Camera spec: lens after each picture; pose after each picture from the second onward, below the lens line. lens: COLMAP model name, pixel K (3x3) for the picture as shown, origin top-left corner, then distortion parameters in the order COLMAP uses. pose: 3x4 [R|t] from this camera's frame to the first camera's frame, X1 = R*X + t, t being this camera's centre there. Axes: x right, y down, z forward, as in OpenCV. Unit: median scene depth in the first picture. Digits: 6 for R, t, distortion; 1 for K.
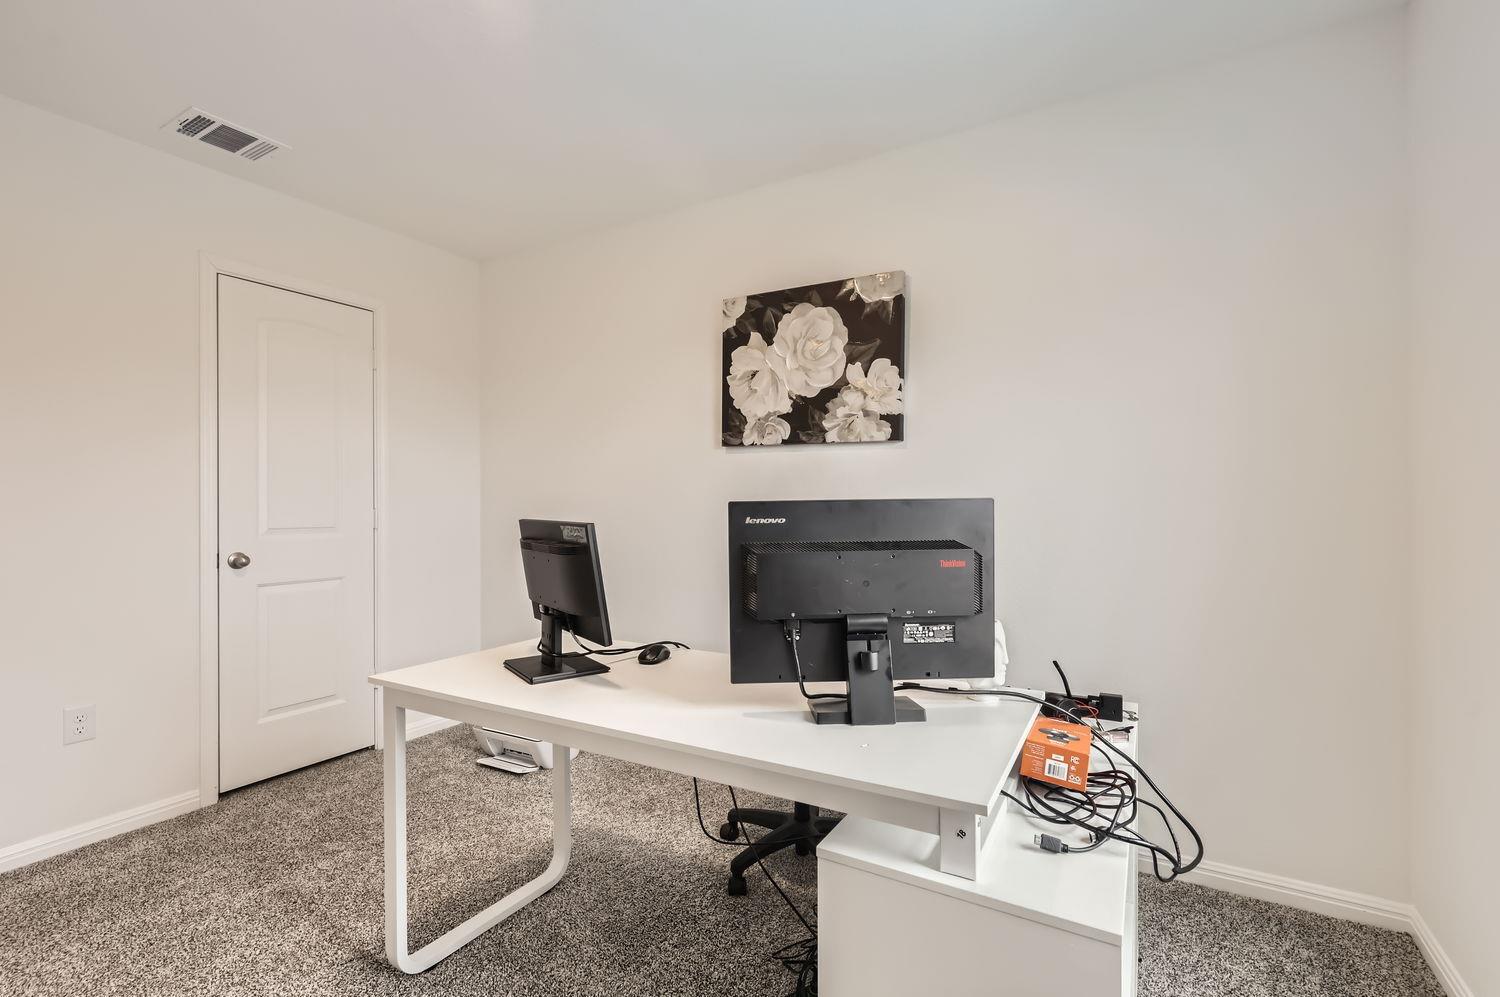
lens RADIAL K [[676.6, 0, 749.1], [0, 676.6, 498.2], [0, 0, 1]] dist [0.008363, -0.002028]
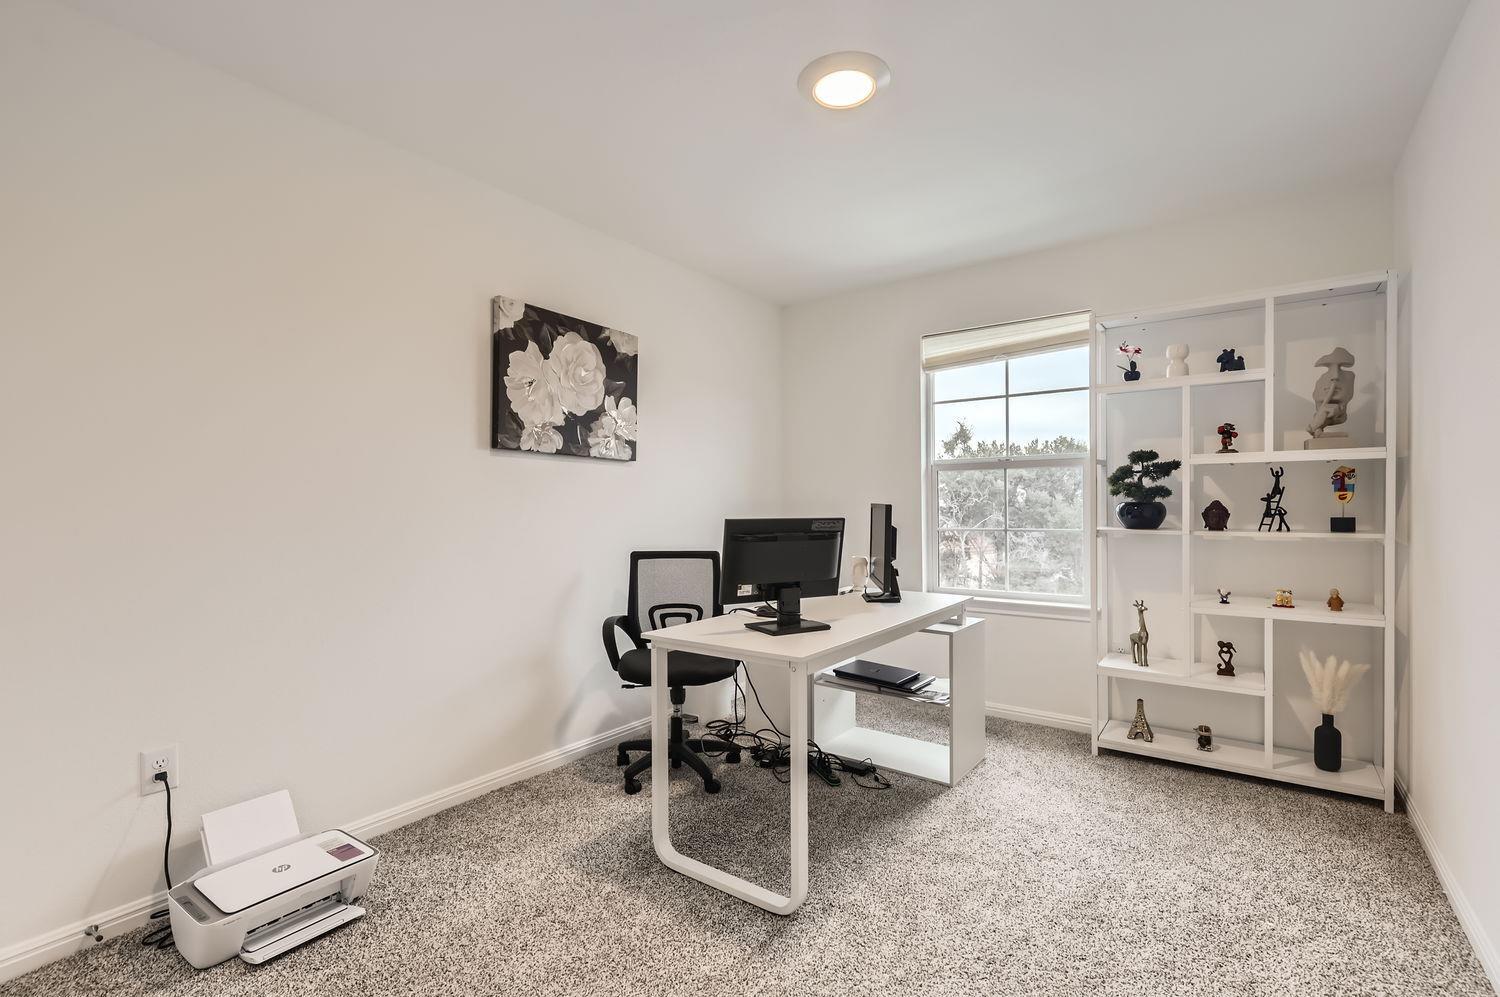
lens RADIAL K [[676.6, 0, 752.8], [0, 676.6, 506.3], [0, 0, 1]] dist [0.008363, -0.002028]
pose [[0.091973, 0.000422, 0.995761, -1.033931], [-0.001065, 0.999999, -0.000325, 0.005928], [-0.995761, -0.001031, 0.091974, 0.595463]]
